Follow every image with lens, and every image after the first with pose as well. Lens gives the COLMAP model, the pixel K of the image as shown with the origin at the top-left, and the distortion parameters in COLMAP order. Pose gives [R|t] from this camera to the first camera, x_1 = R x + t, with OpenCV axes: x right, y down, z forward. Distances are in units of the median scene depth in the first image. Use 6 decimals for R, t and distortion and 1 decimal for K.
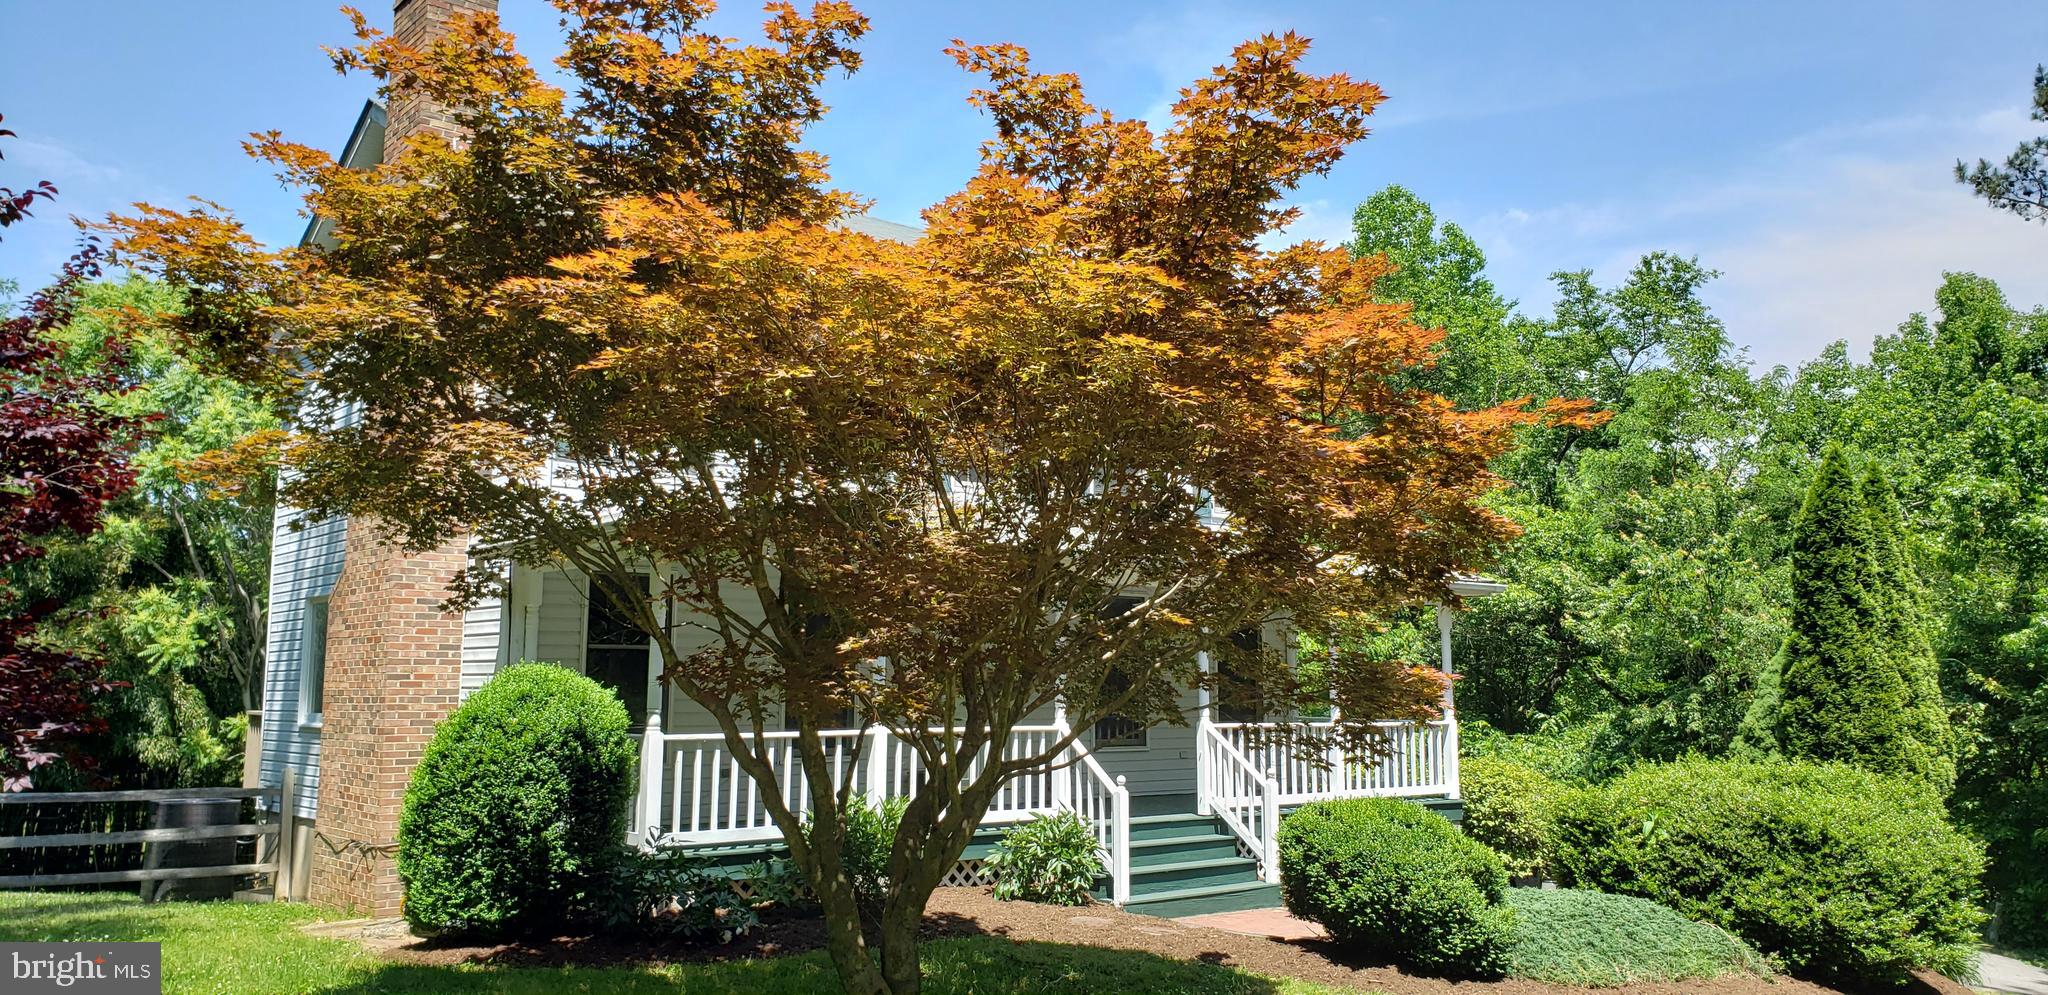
lens RADIAL K [[1490.7, 0, 1083.7], [0, 1490.7, 499.1], [0, 0, 1]] dist [-0.037340, 0.000093]
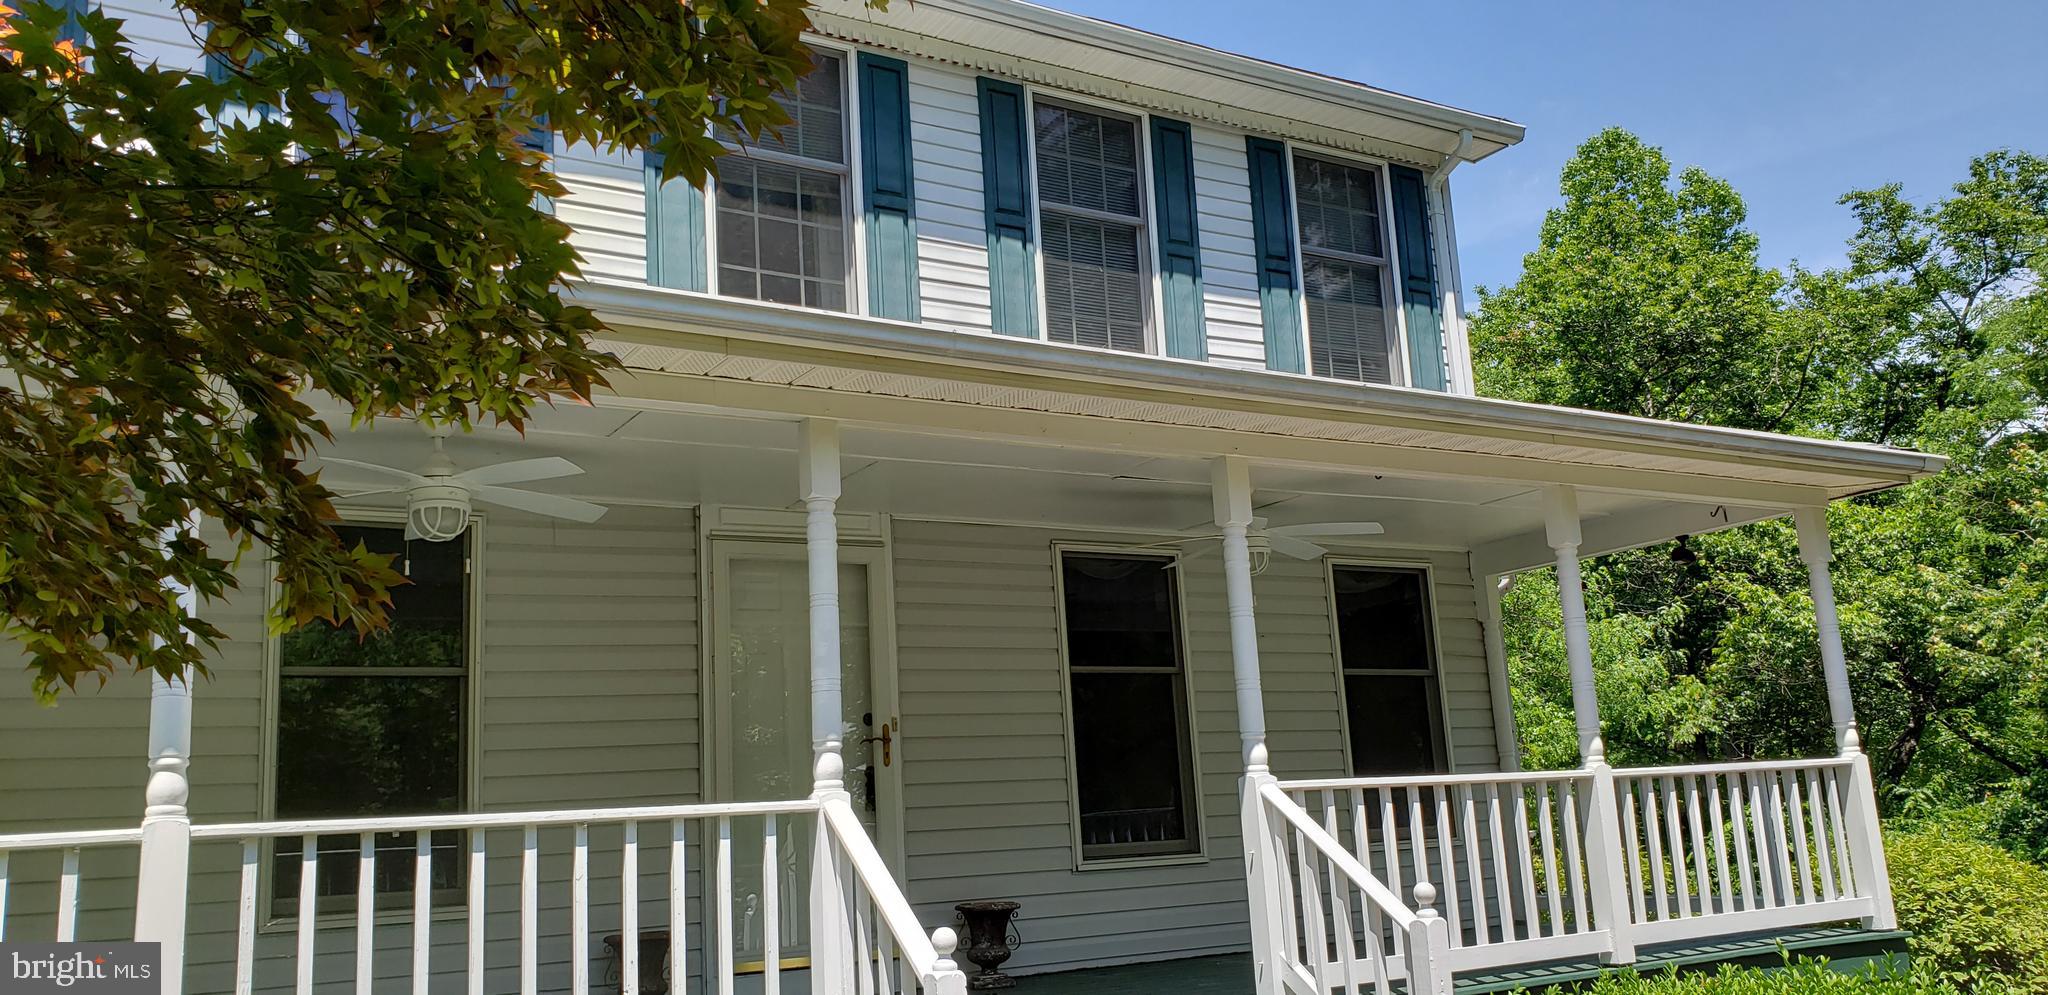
lens RADIAL K [[1521.7, 0, 1158.2], [0, 1521.7, 547.4], [0, 0, 1]] dist [0.050159, 0.003510]
pose [[0.990889, -0.090652, -0.099605, 0.037627], [0.085003, 0.994598, -0.059577, 0.039866], [0.104468, 0.050568, 0.993242, 0.209223]]
